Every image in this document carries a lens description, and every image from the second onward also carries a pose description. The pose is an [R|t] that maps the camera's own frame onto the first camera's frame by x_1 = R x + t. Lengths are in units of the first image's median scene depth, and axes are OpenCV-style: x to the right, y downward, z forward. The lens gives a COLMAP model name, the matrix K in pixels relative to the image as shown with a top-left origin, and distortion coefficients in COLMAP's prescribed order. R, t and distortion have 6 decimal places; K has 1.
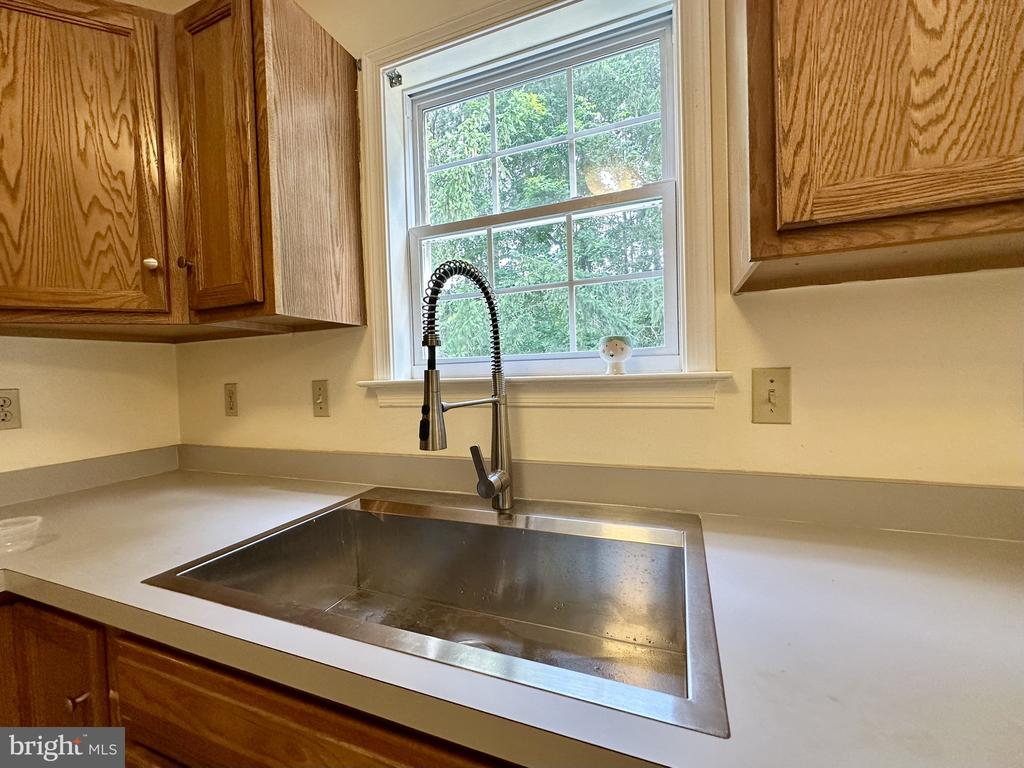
lens RADIAL K [[411.7, 0, 512.0], [0, 411.7, 384.0], [0, 0, 1]] dist [0.000059, 0.000041]
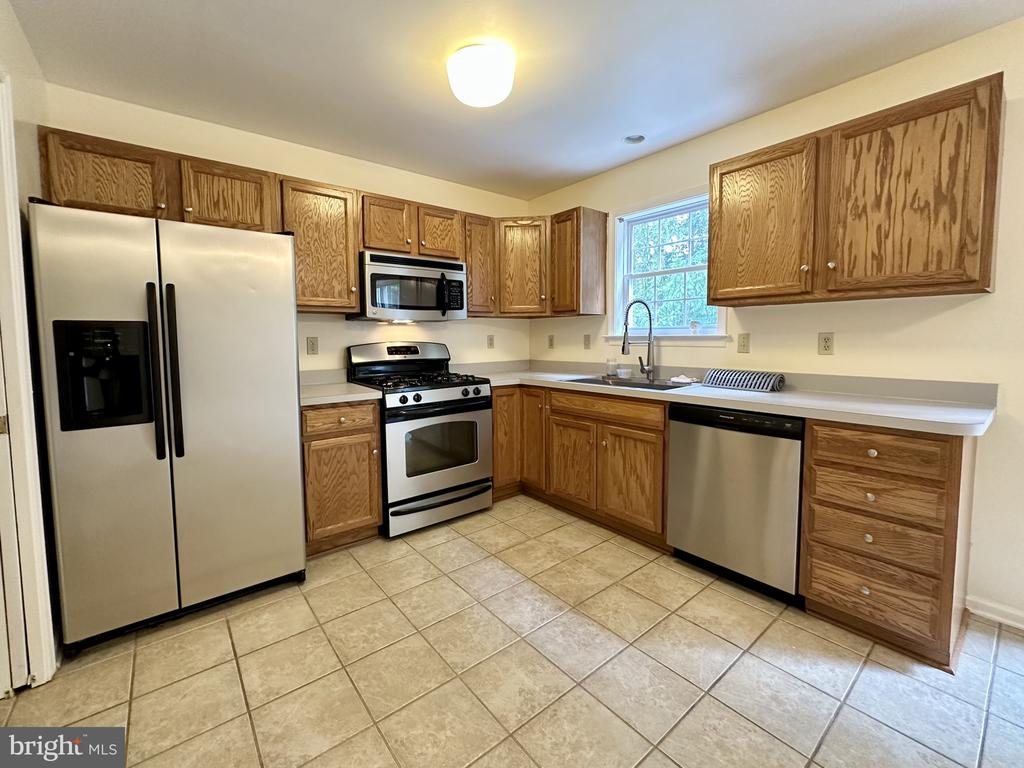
lens RADIAL K [[434.1, 0, 509.4], [0, 434.1, 362.2], [0, 0, 1]] dist [-0.000654, 0.000063]
pose [[0.867312, 0.053567, -0.494874, 0.599031], [-0.031258, 0.998092, 0.053255, 0.042119], [0.496782, -0.030720, 0.867331, -2.067733]]
